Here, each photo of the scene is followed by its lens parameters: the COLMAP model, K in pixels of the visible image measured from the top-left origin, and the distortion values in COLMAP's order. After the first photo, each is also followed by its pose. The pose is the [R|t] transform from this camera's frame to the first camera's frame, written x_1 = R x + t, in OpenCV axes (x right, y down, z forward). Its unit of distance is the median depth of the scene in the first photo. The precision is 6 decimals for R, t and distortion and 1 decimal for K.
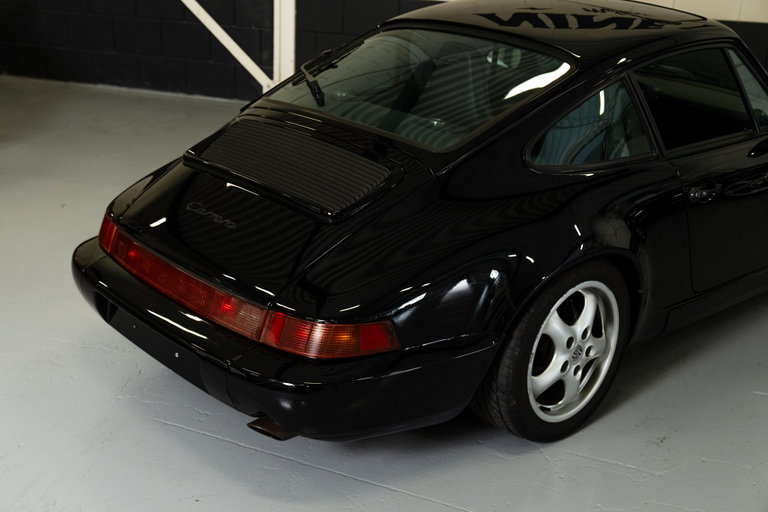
lens RADIAL K [[976.8, 0, 384.0], [0, 976.8, 256.0], [0, 0, 1]] dist [0.014174, 0.017032]
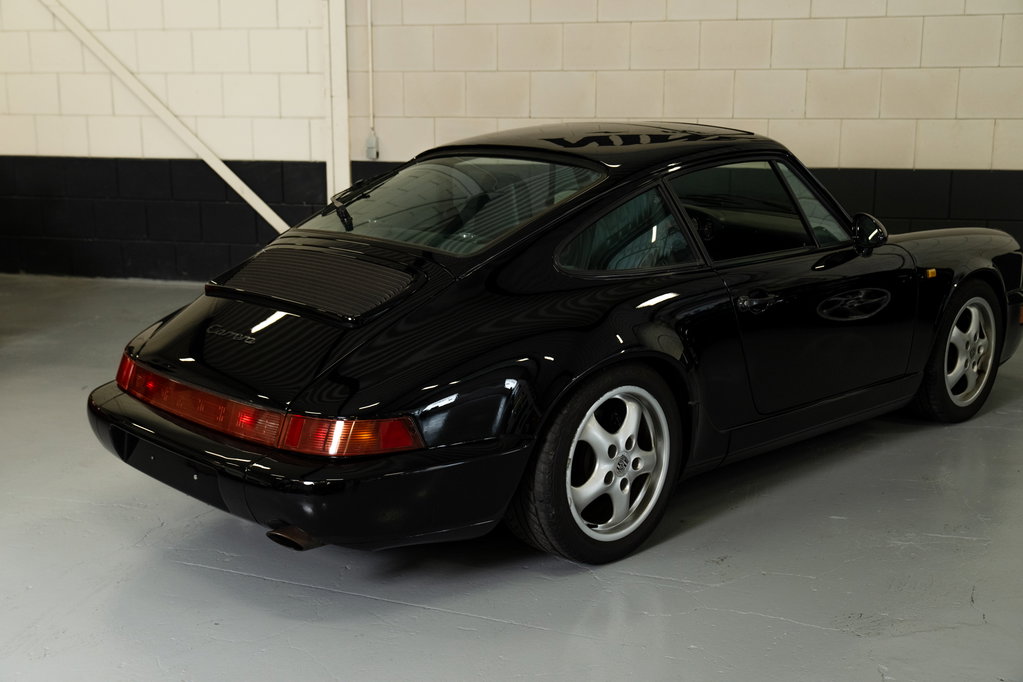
lens RADIAL K [[1218.6, 0, 511.5], [0, 1218.6, 341.0], [0, 0, 1]] dist [0.007936, 0.044360]
pose [[0.998851, -0.045810, 0.014102, 0.078900], [0.047403, 0.987699, -0.149010, 0.151267], [-0.007102, 0.149507, 0.988735, -0.182040]]
